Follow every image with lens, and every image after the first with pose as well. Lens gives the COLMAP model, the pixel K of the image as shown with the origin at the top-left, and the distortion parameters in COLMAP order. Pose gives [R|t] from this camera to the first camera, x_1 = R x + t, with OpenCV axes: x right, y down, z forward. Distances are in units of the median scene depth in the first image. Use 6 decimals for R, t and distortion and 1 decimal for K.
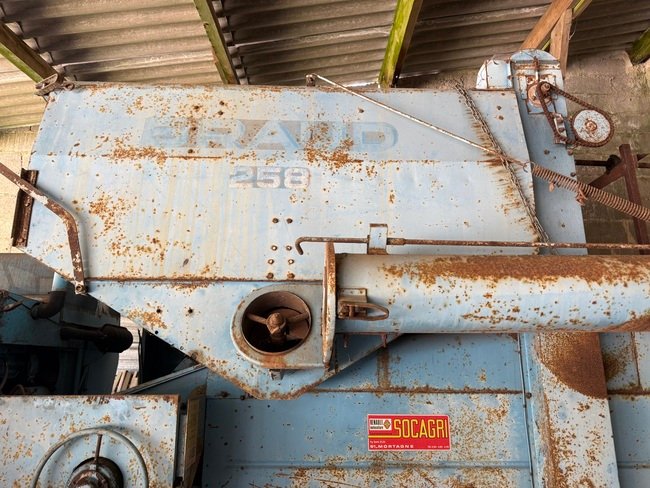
lens RADIAL K [[460.0, 0, 325.6], [0, 460.0, 241.8], [0, 0, 1]] dist [0.027809, -0.040818]
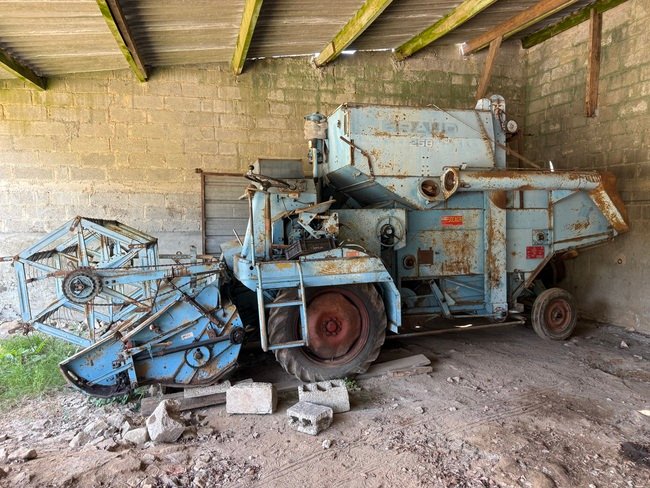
lens RADIAL K [[453.4, 0, 325.0], [0, 453.4, 244.0], [0, 0, 1]] dist [0.071969, -0.093577]
pose [[0.969229, -0.028972, 0.244448, -1.636871], [-0.040802, 0.960405, 0.275605, -0.328163], [-0.242754, -0.277099, 0.929670, -2.051721]]
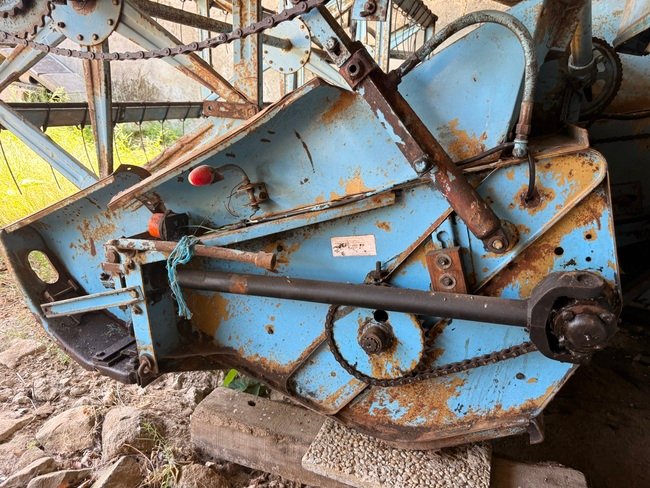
lens RADIAL K [[460.0, 0, 325.6], [0, 460.0, 241.8], [0, 0, 1]] dist [0.027809, -0.040818]
pose [[0.899151, 0.200634, -0.388938, -1.566384], [0.032078, 0.856116, 0.515787, 0.557438], [0.436460, -0.476247, 0.763342, -0.153926]]
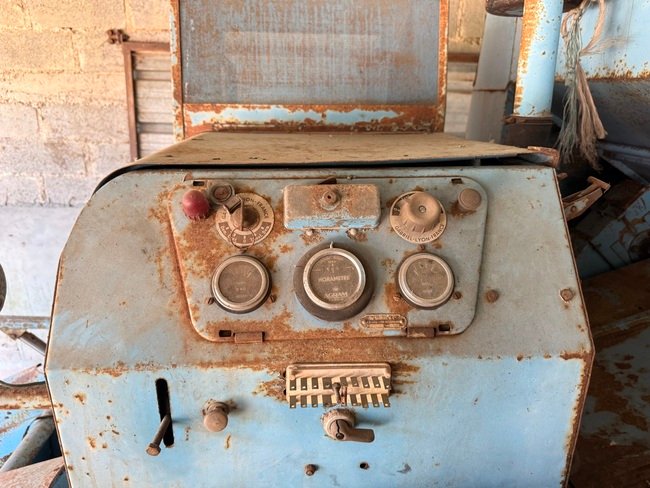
lens RADIAL K [[470.0, 0, 324.5], [0, 470.0, 242.6], [0, 0, 1]] dist [0.010202, -0.030728]
pose [[0.999321, 0.009282, 0.035651, -1.072329], [-0.026792, 0.847329, 0.530393, -0.001134], [-0.025285, -0.530988, 0.847002, 0.906727]]
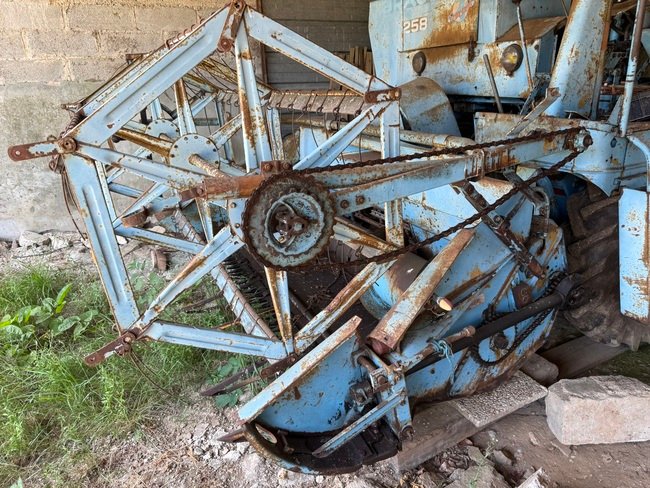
lens RADIAL K [[460.0, 0, 325.6], [0, 460.0, 241.8], [0, 0, 1]] dist [0.027809, -0.040818]
pose [[0.925518, -0.164479, 0.341120, -2.471950], [-0.050199, 0.839525, 0.540996, 0.156980], [-0.375361, -0.517826, 0.768739, -0.332147]]
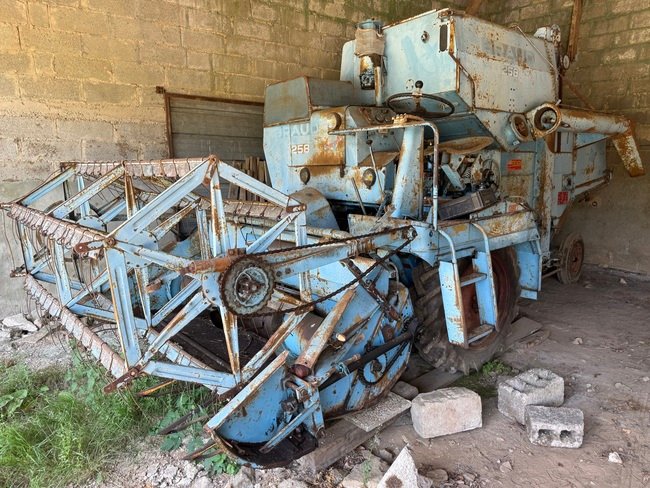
lens RADIAL K [[460.0, 0, 325.6], [0, 460.0, 241.8], [0, 0, 1]] dist [0.027809, -0.040818]
pose [[0.796459, -0.113476, 0.593950, -2.821146], [-0.131016, 0.926518, 0.352702, -0.031075], [-0.590328, -0.358730, 0.723067, -0.687468]]
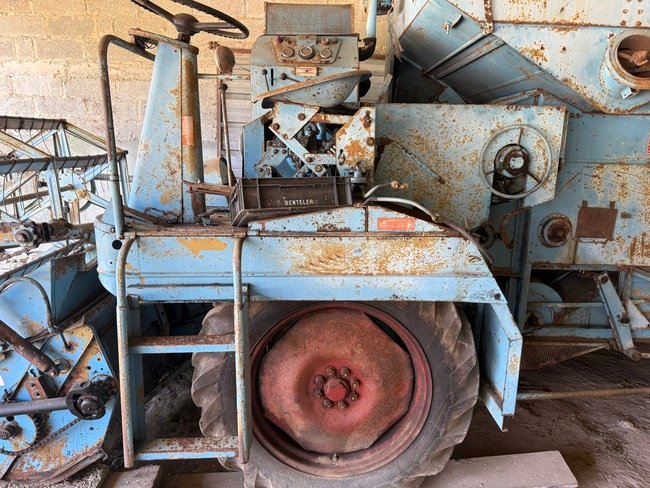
lens RADIAL K [[460.0, 0, 325.6], [0, 460.0, 241.8], [0, 0, 1]] dist [0.027809, -0.040818]
pose [[0.999611, 0.025920, -0.010300, -0.957559], [-0.018550, 0.893602, 0.448477, 0.057811], [0.020829, -0.448112, 0.893735, -0.501444]]
